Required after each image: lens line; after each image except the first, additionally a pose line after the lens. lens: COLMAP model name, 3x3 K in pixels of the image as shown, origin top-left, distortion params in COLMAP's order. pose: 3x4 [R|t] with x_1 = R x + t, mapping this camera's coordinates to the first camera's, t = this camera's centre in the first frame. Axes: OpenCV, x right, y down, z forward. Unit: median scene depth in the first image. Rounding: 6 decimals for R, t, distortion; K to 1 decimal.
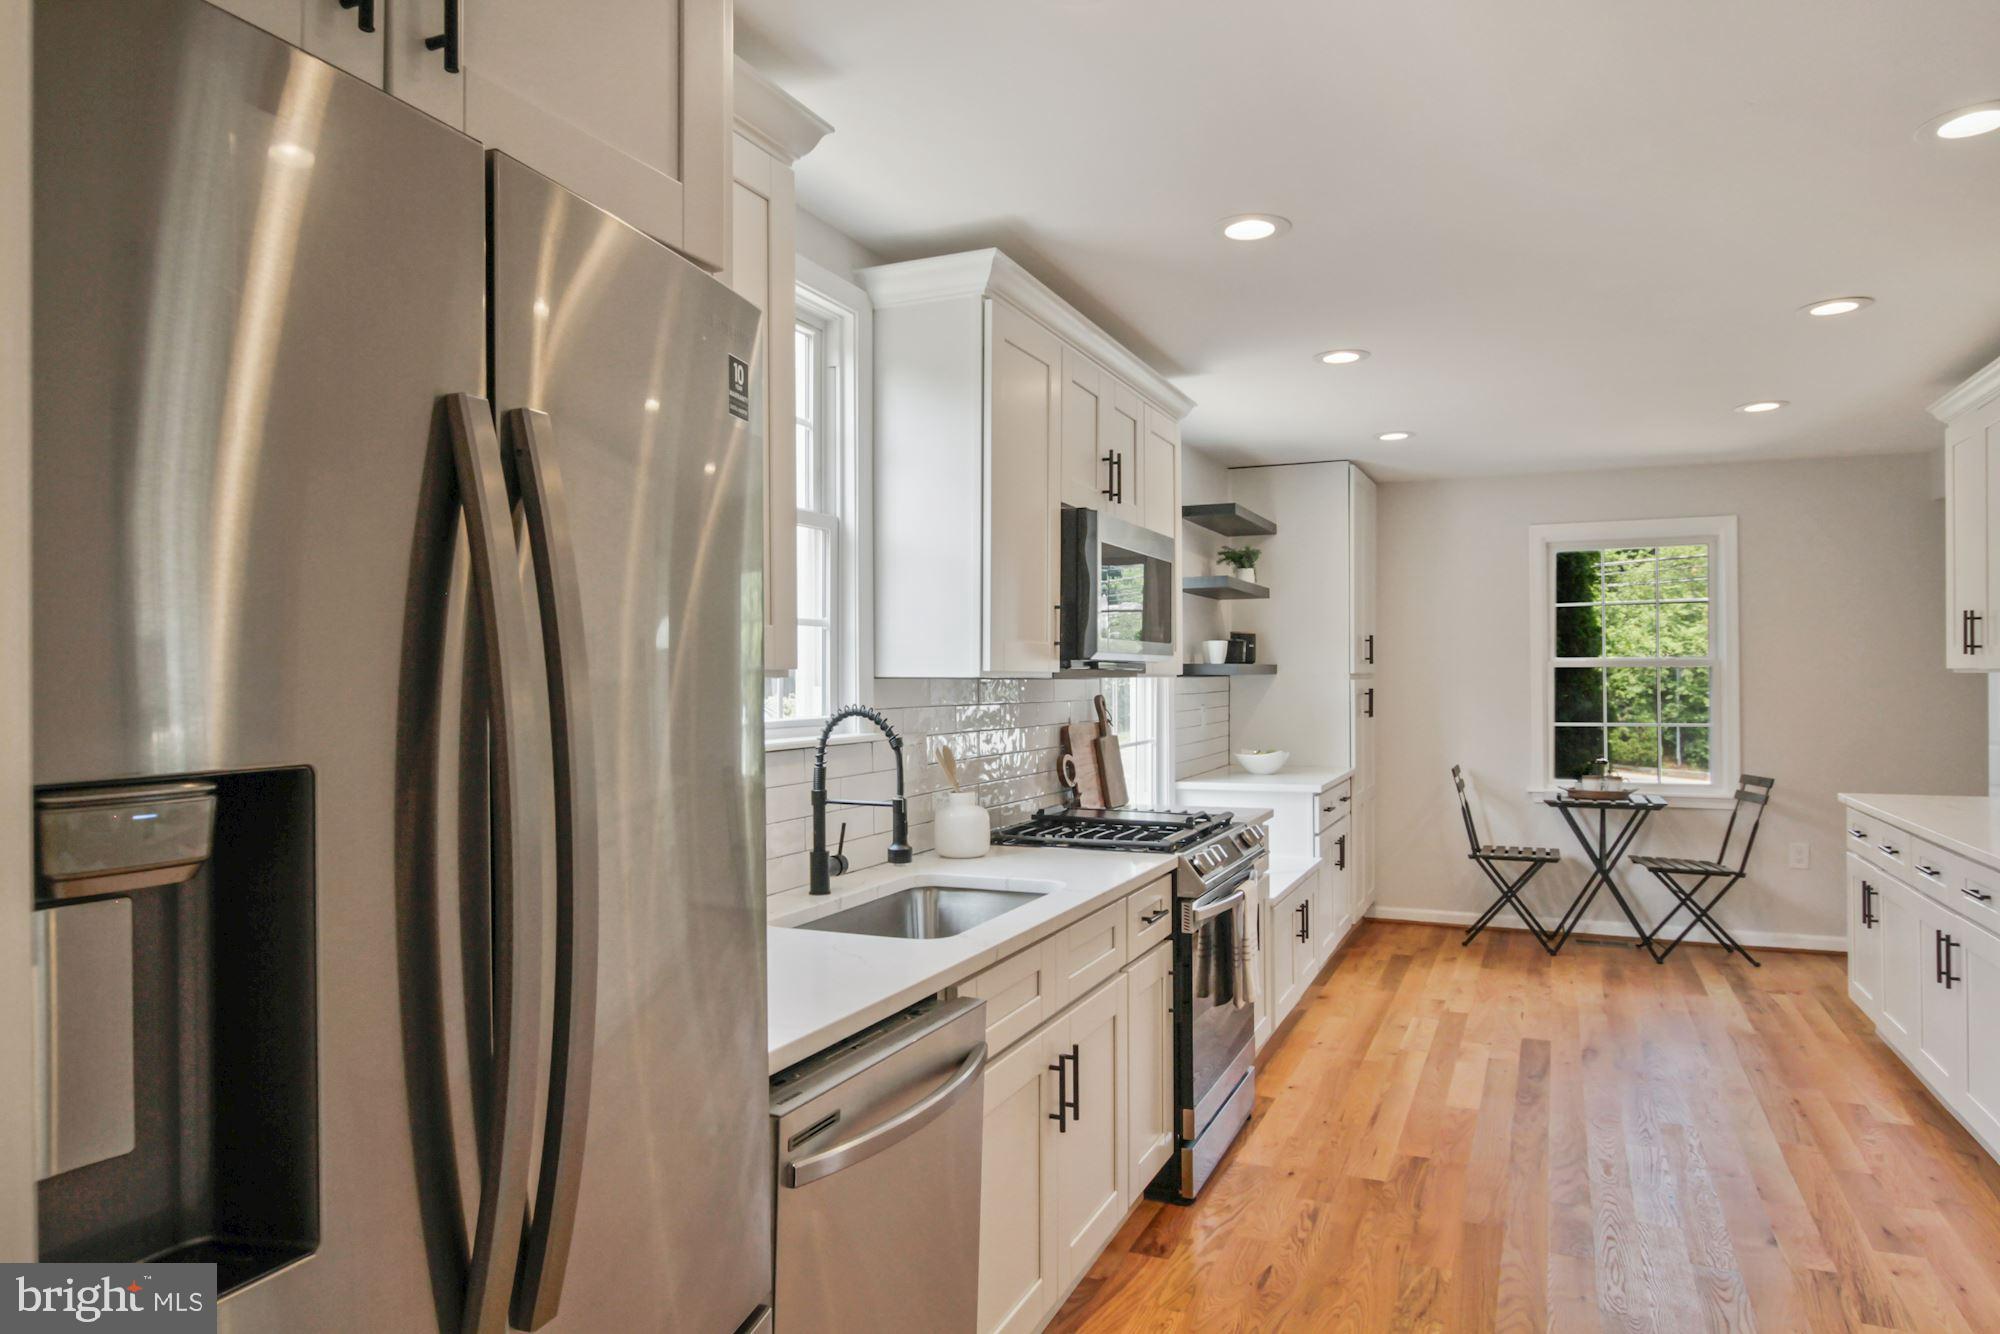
lens RADIAL K [[1243.0, 0, 966.9], [0, 1243.0, 677.6], [0, 0, 1]] dist [-0.018215, 0.007798]
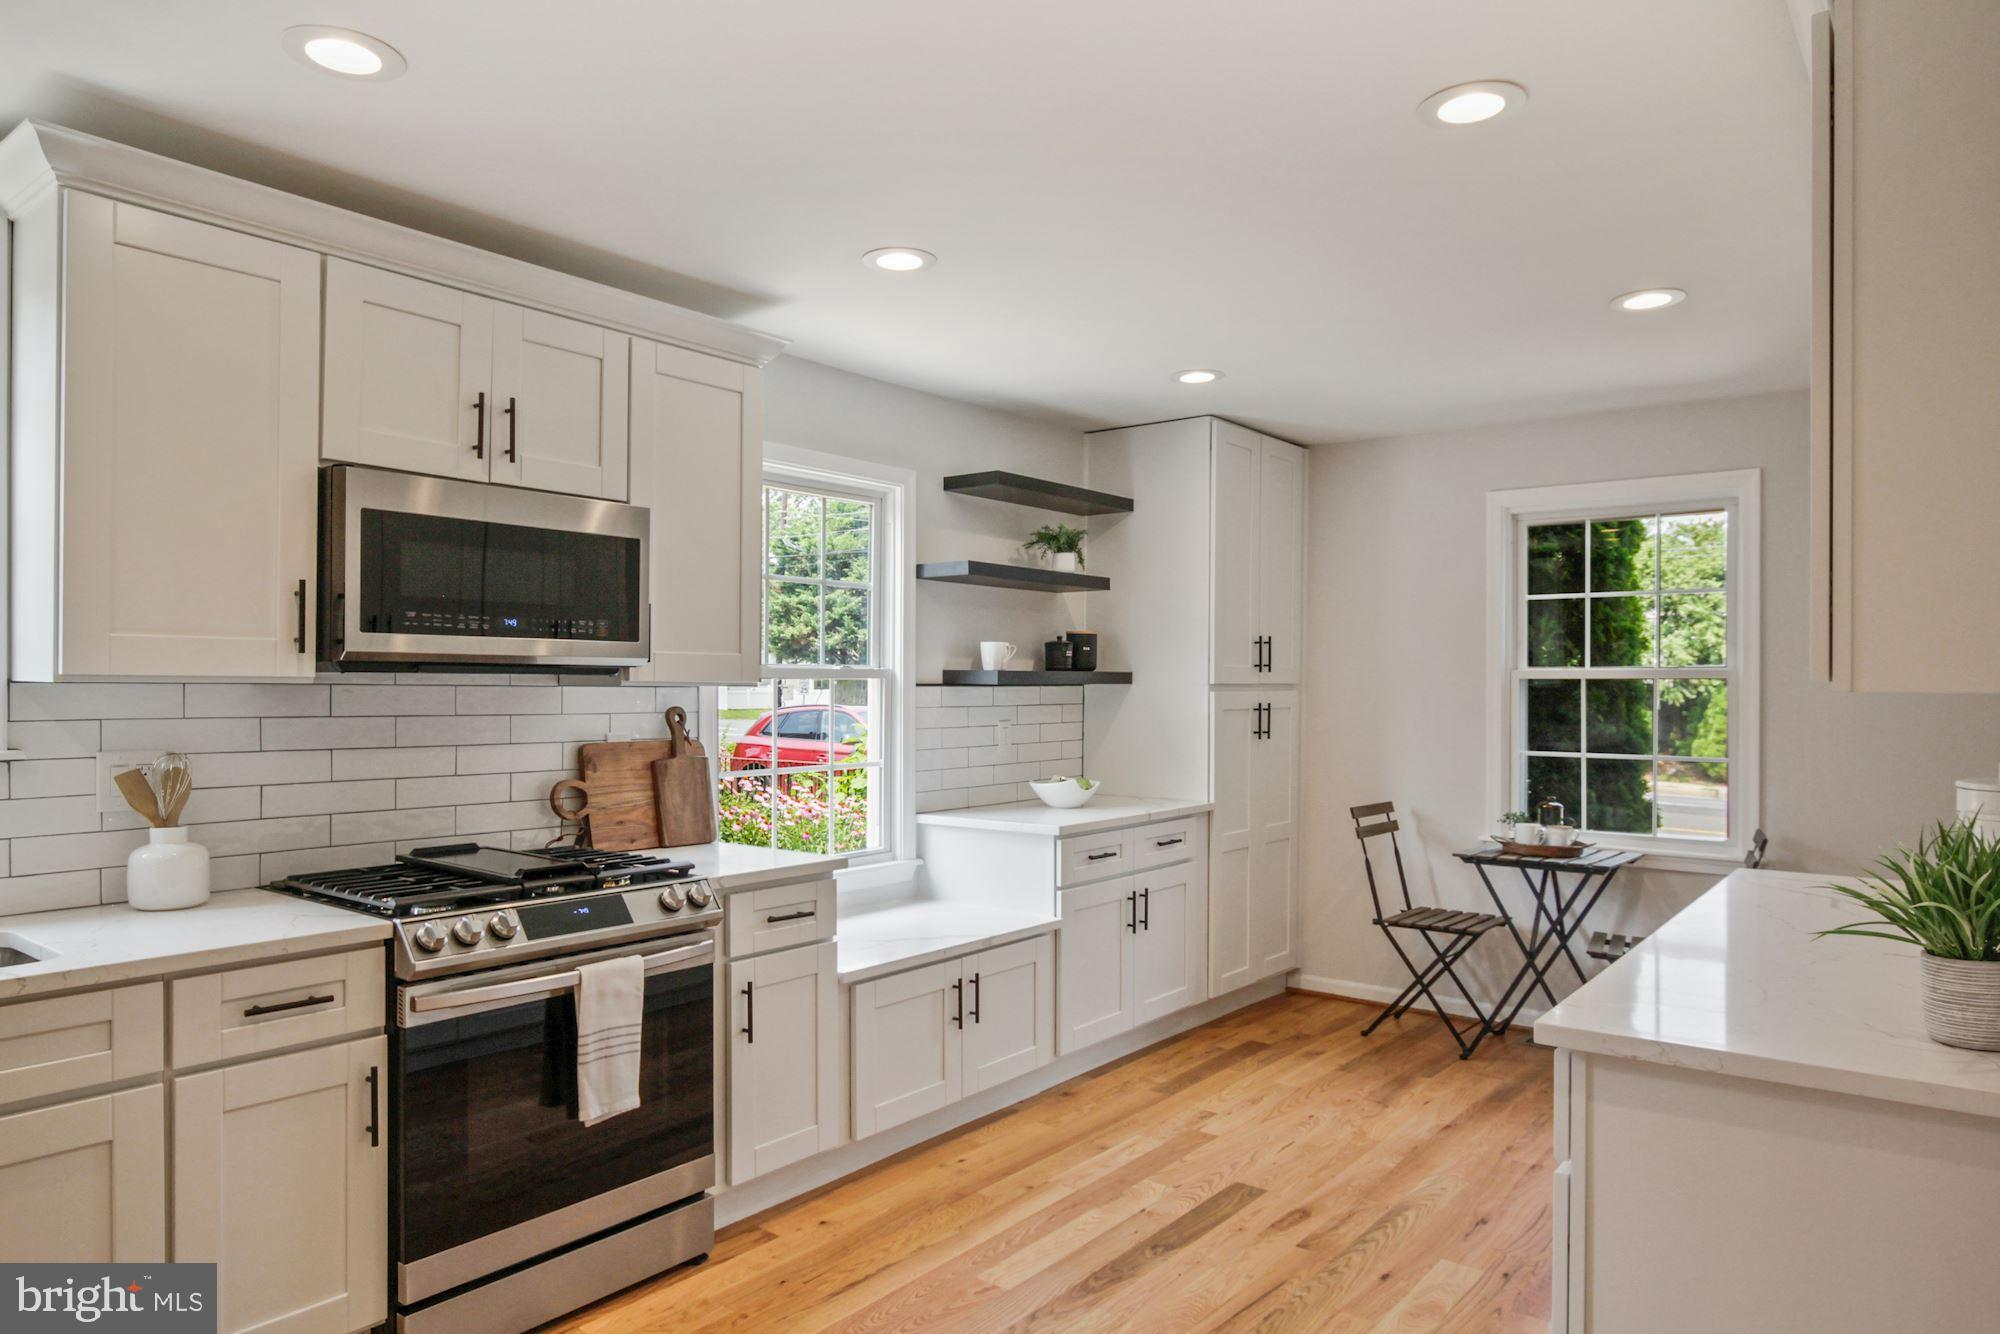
lens RADIAL K [[1243.0, 0, 990.0], [0, 1243.0, 692.3], [0, 0, 1]] dist [-0.018215, 0.007798]
pose [[0.968439, 0.011253, -0.248995, 0.505808], [-0.009707, 0.999925, 0.007435, -0.003200], [0.249060, -0.004783, 0.968476, 0.263835]]
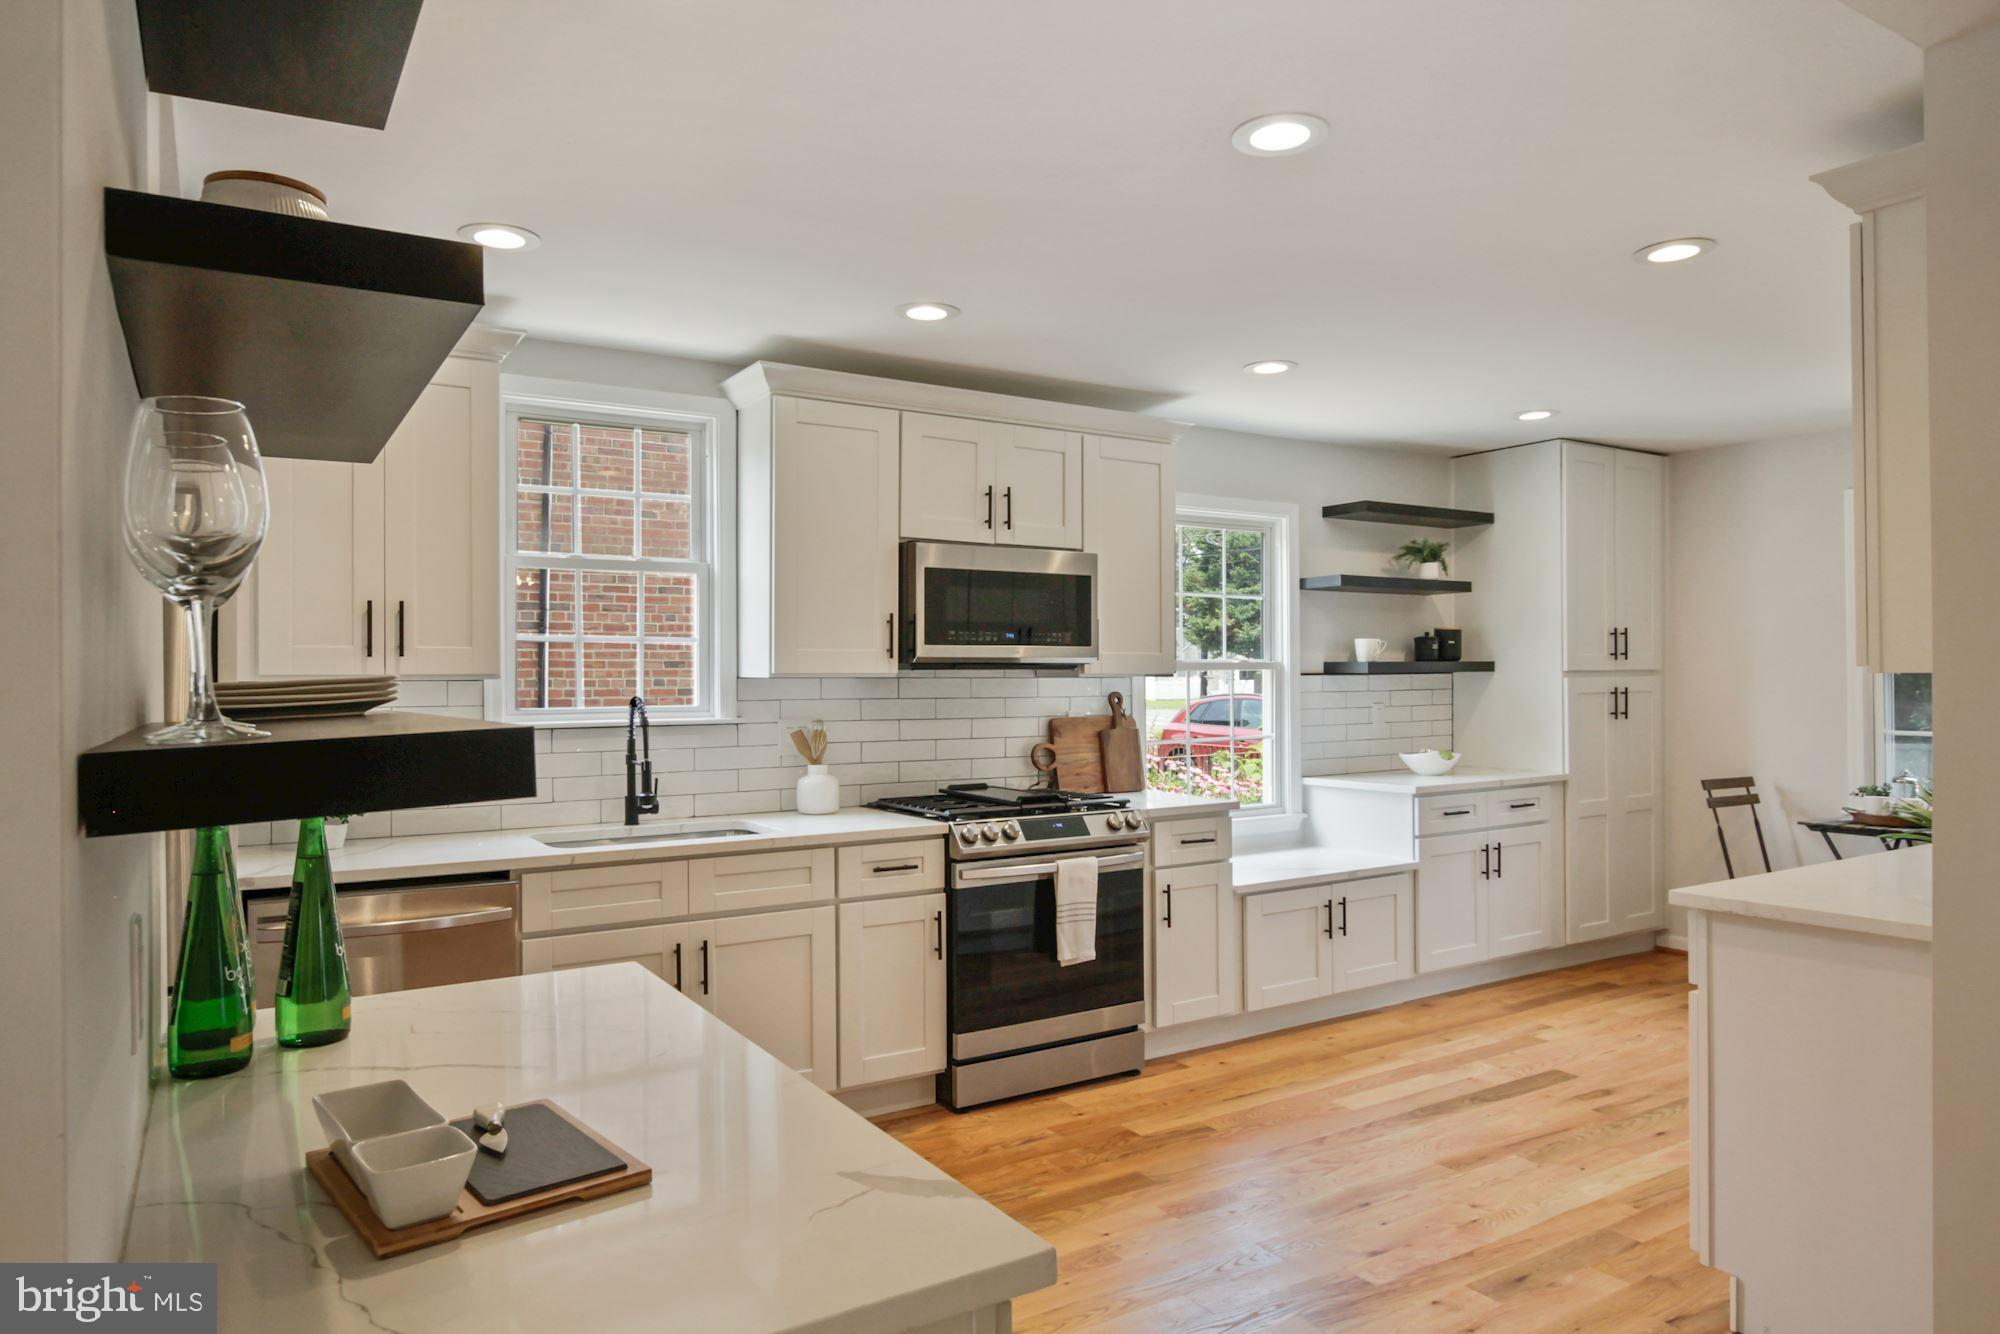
lens RADIAL K [[1243.0, 0, 1002.3], [0, 1243.0, 665.3], [0, 0, 1]] dist [-0.018215, 0.007798]
pose [[0.834955, -0.003332, -0.550308, 0.636434], [0.000729, 0.999987, -0.004948, -0.004135], [0.550317, 0.003730, 0.834947, 0.007613]]
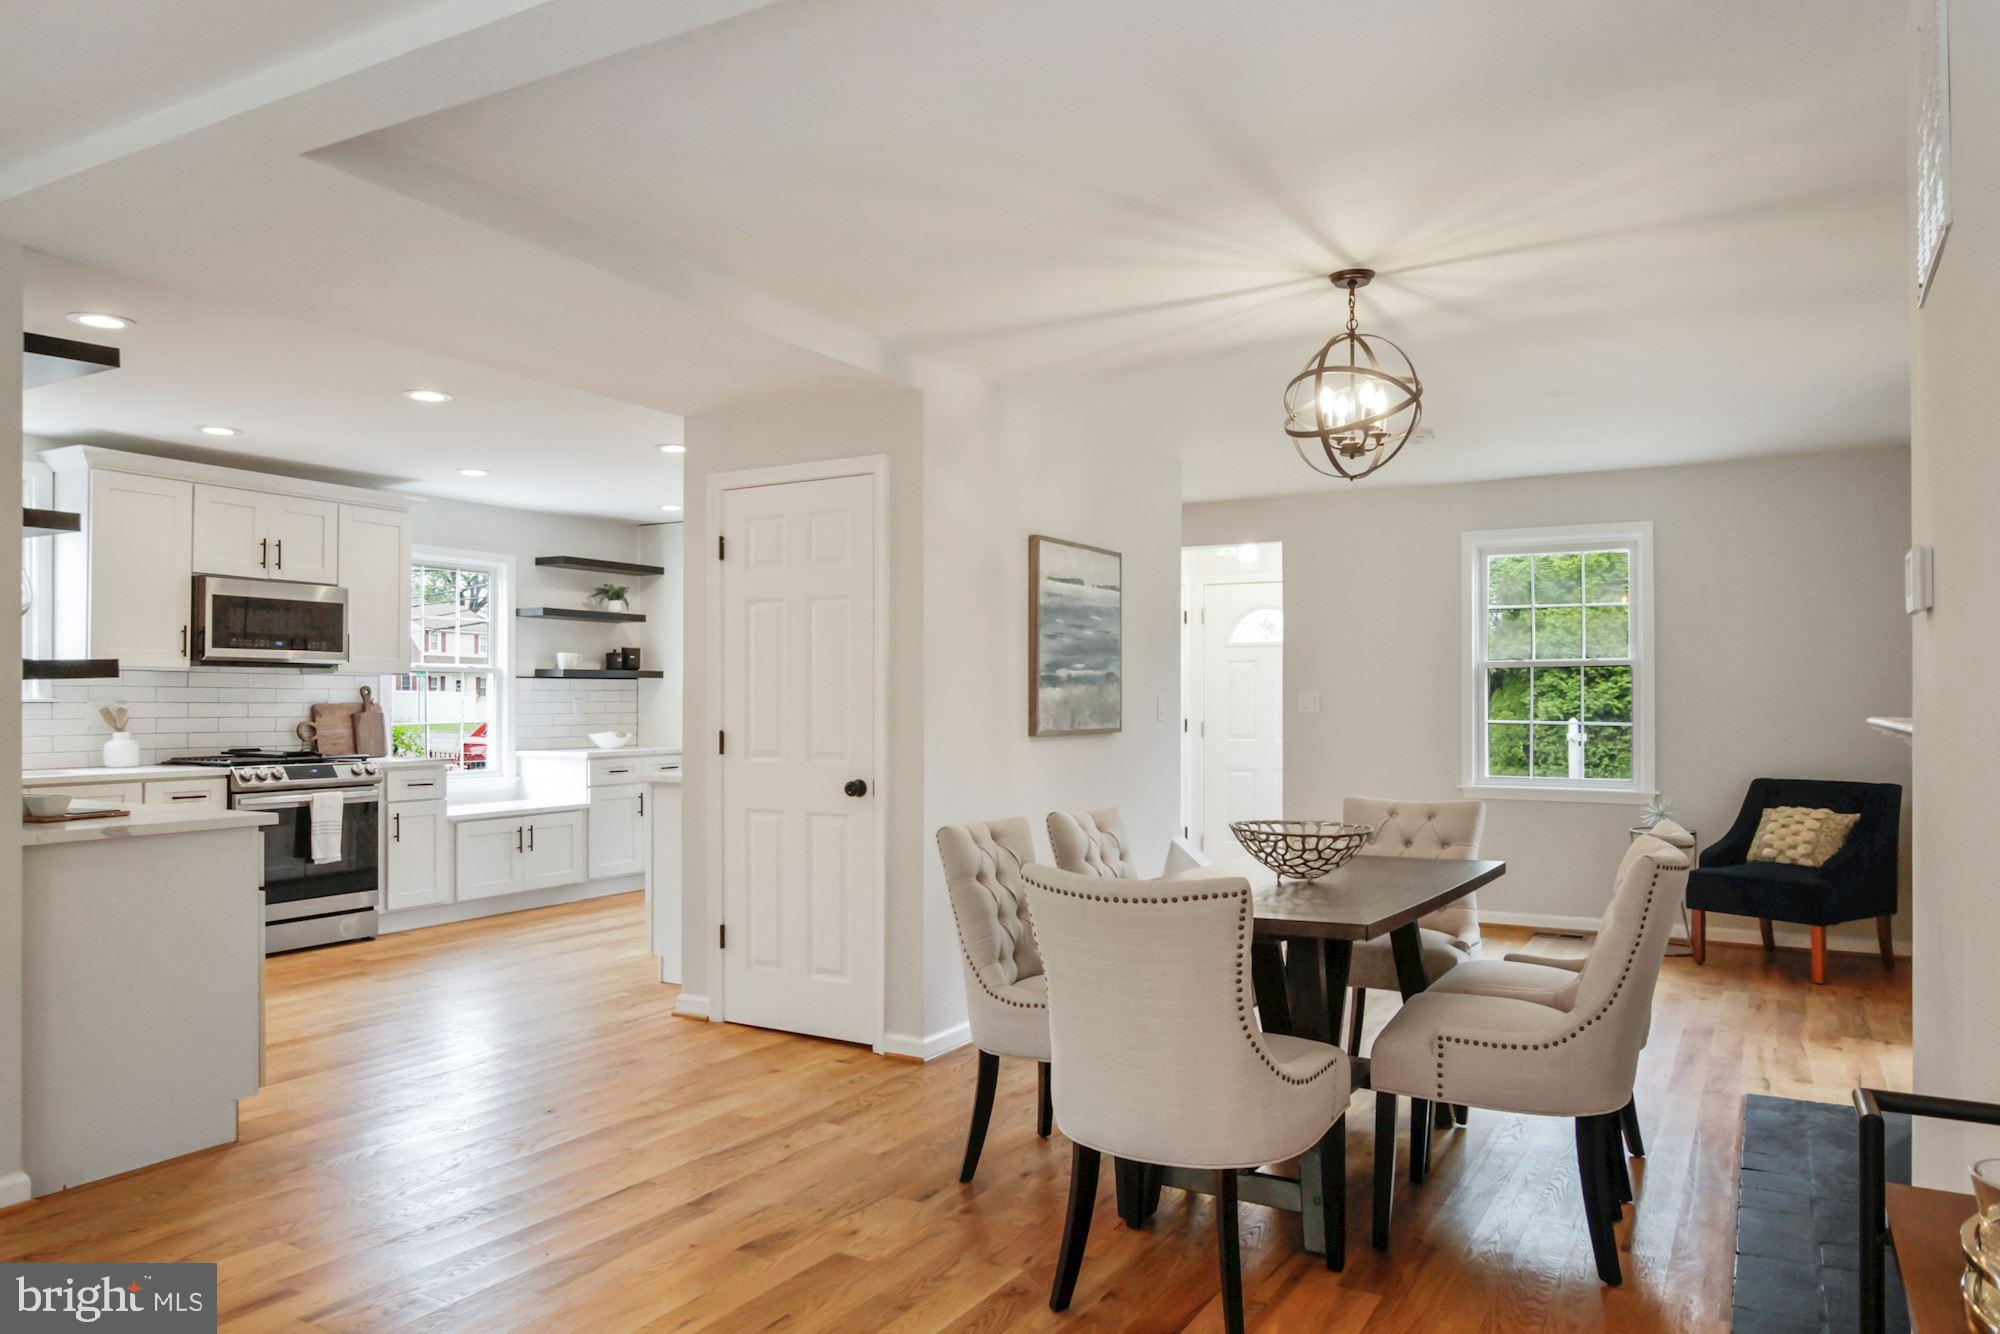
lens RADIAL K [[1371.9, 0, 981.2], [0, 1371.9, 694.2], [0, 0, 1]] dist [0.008403, 0.008003]
pose [[0.993310, 0.007517, -0.115230, 1.070028], [-0.008002, 0.999961, -0.003747, 0.024595], [0.115198, 0.004644, 0.993332, -0.624240]]
